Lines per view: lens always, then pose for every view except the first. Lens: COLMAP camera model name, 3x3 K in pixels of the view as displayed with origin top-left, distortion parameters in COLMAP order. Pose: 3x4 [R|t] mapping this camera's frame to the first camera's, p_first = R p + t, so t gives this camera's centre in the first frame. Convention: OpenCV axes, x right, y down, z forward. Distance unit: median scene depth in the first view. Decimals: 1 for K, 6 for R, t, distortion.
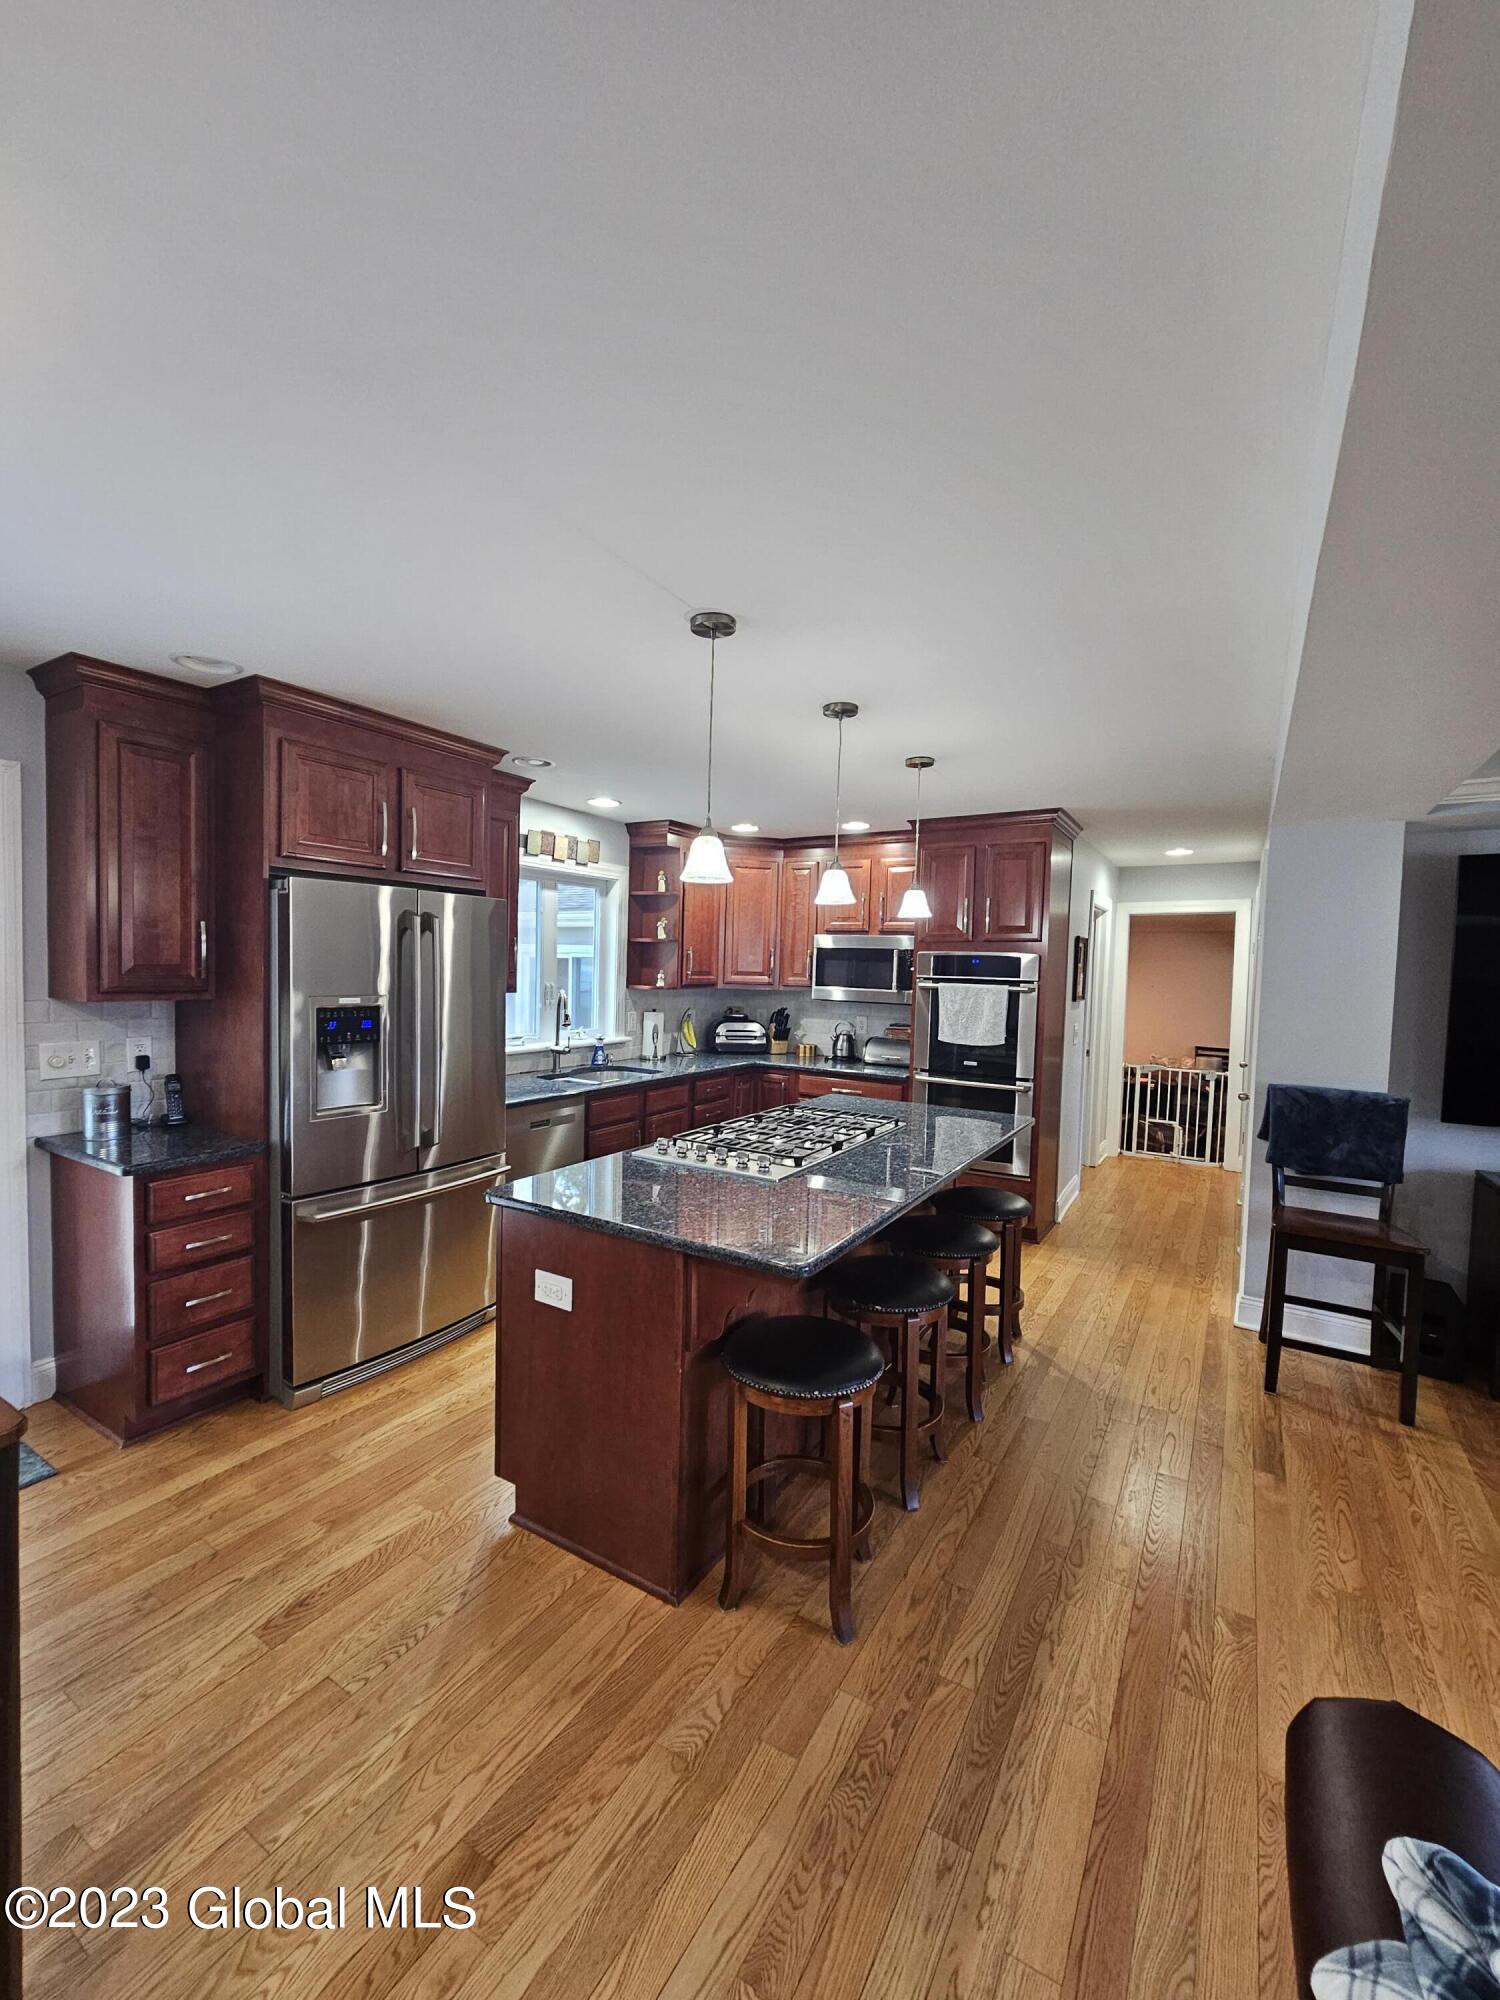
lens RADIAL K [[825.9, 0, 750.0], [0, 825.9, 1000.0], [0, 0, 1]] dist [0.000089, -0.000039]
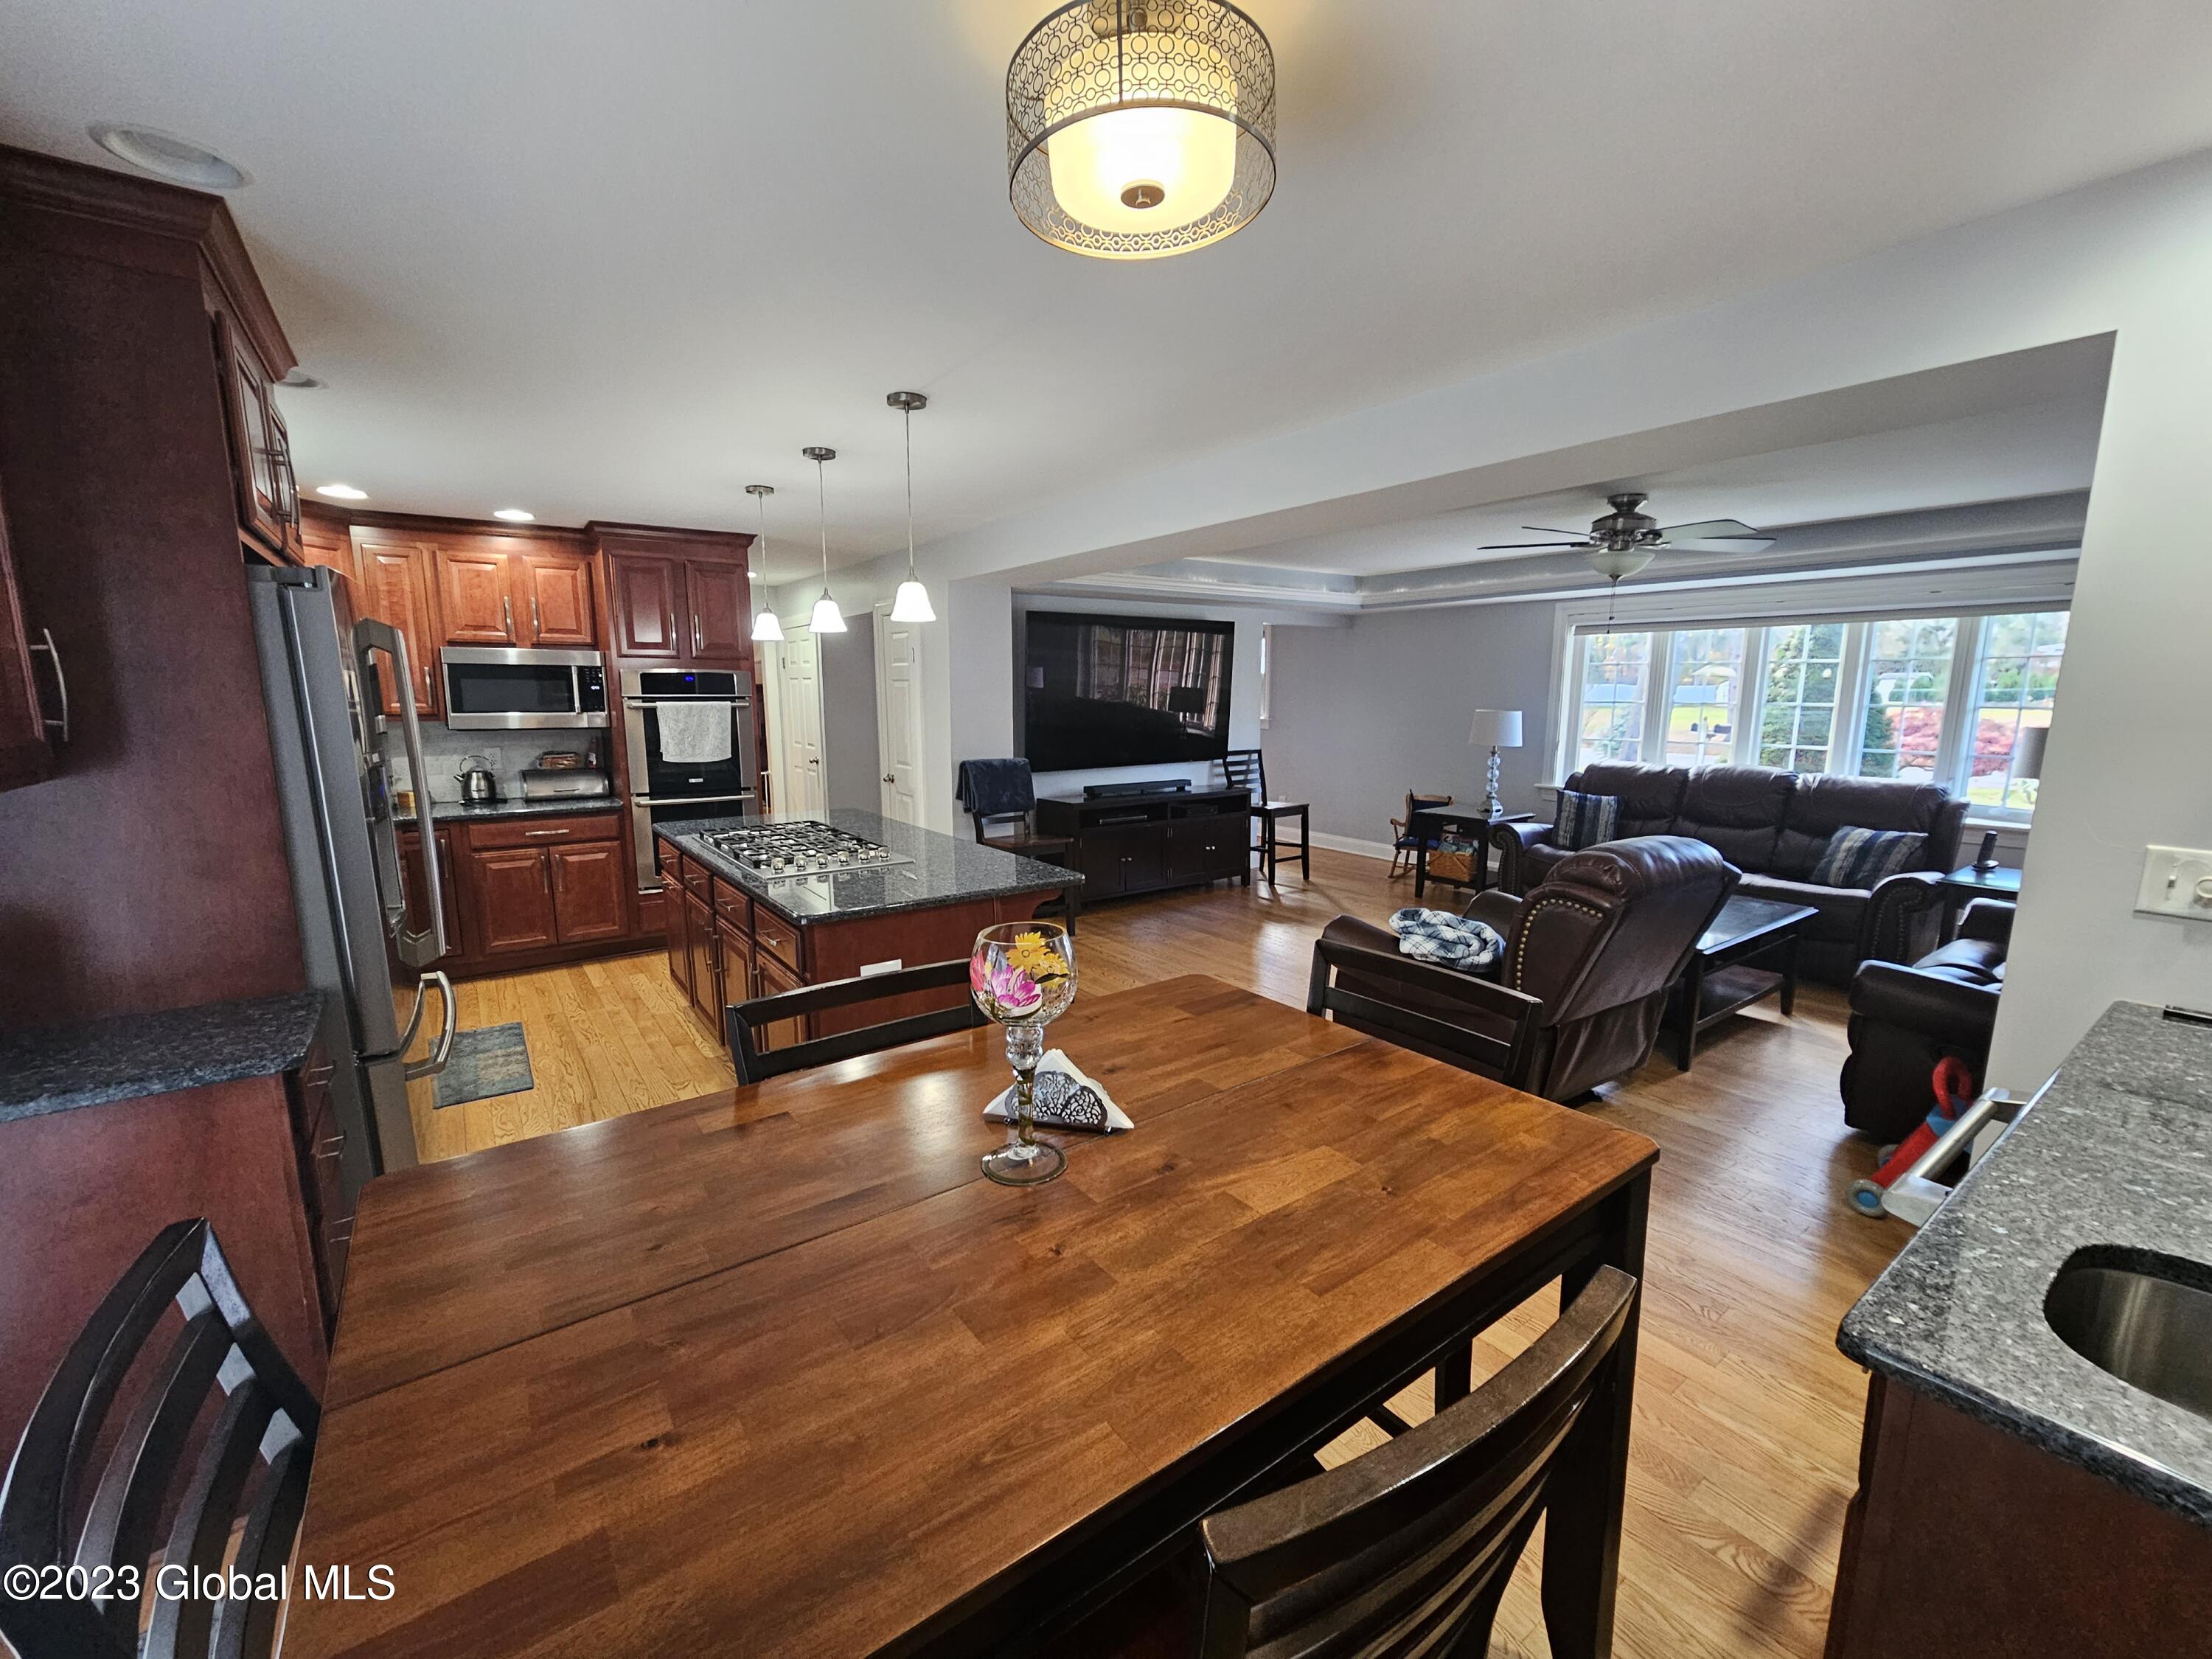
lens RADIAL K [[913.4, 0, 1106.0], [0, 913.4, 829.5], [0, 0, 1]] dist [0.000089, -0.000039]
pose [[0.389010, -0.167309, 0.905913, -0.559643], [0.048693, 0.985730, 0.161140, -0.020111], [-0.919946, -0.018574, 0.391606, 0.091934]]
